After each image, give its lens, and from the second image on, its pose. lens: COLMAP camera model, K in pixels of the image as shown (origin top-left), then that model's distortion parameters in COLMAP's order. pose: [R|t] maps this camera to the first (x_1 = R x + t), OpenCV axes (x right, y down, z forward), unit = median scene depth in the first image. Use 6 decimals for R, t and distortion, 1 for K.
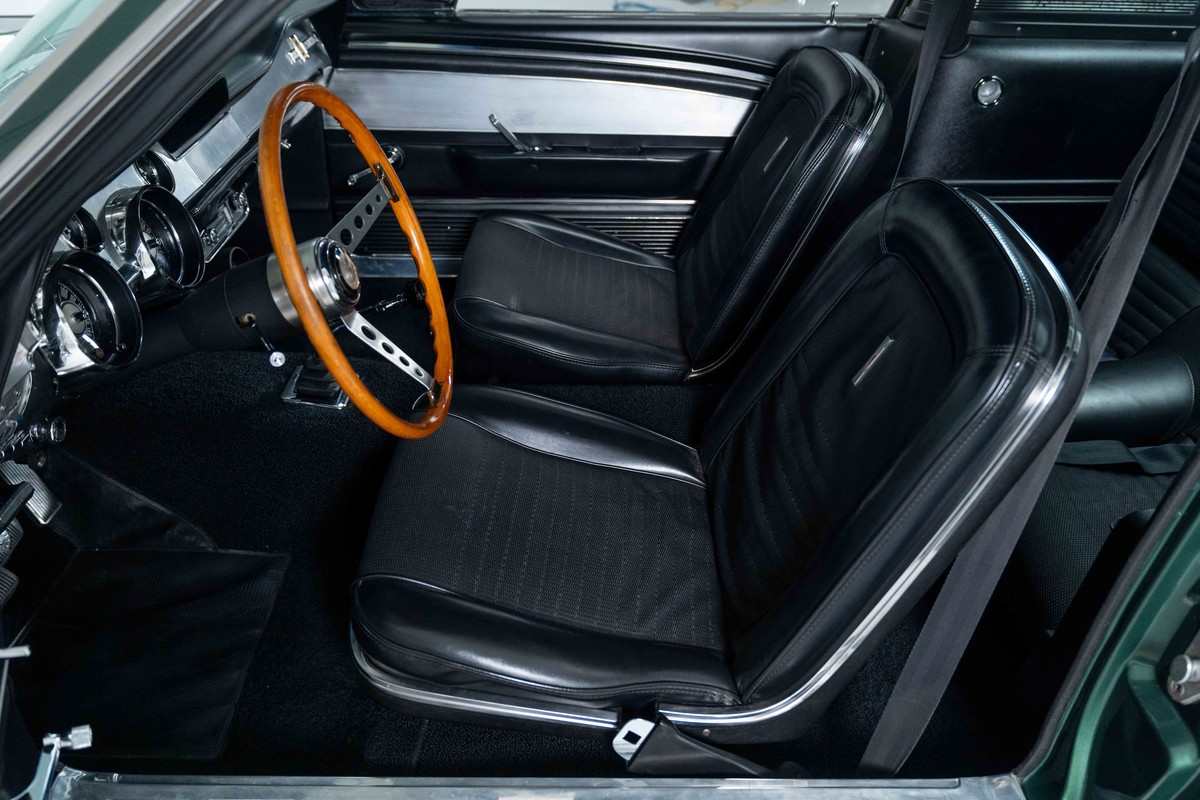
lens RADIAL K [[982.2, 0, 602.2], [0, 982.2, 416.0], [0, 0, 1]] dist [-0.002363, -0.001420]
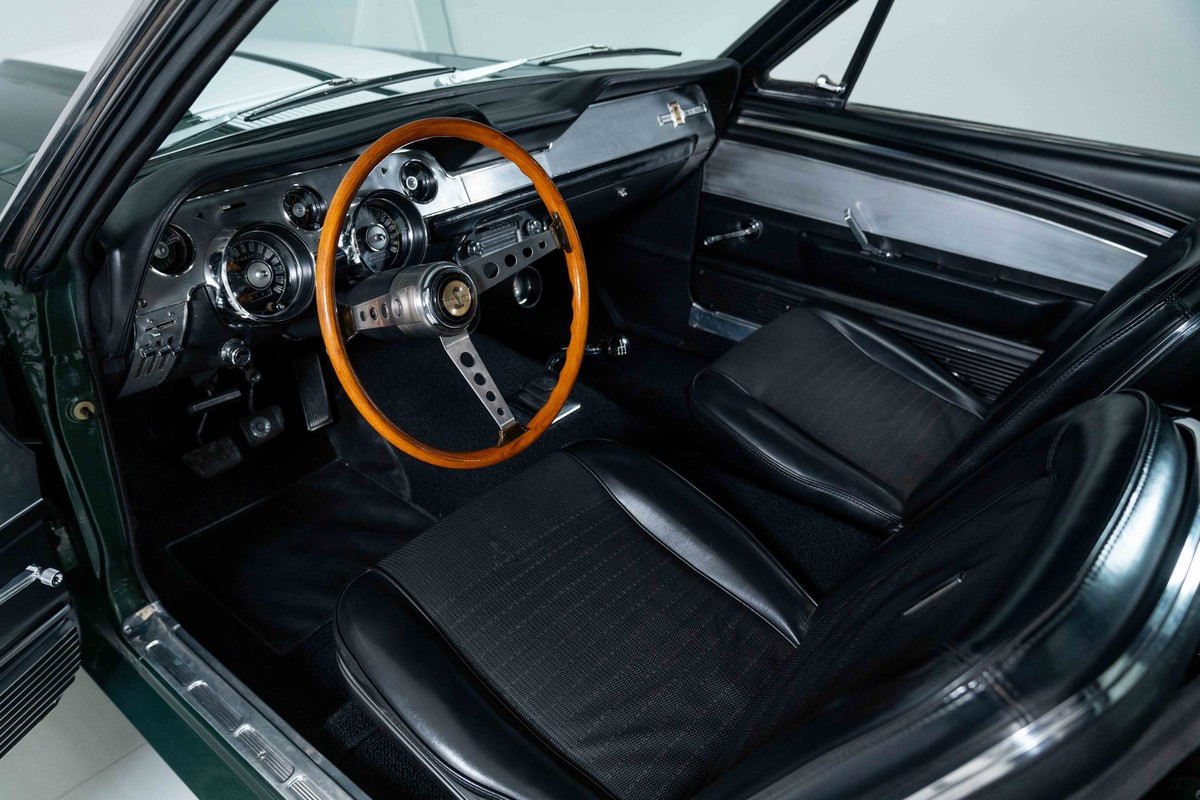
lens RADIAL K [[850.8, 0, 600.2], [0, 850.8, 418.8], [0, 0, 1]] dist [-0.012923, 0.000828]
pose [[0.771168, 0.333399, -0.542352, 0.233384], [-0.353618, 0.932725, 0.070564, -0.083171], [0.529391, 0.137368, 0.837183, 0.182891]]
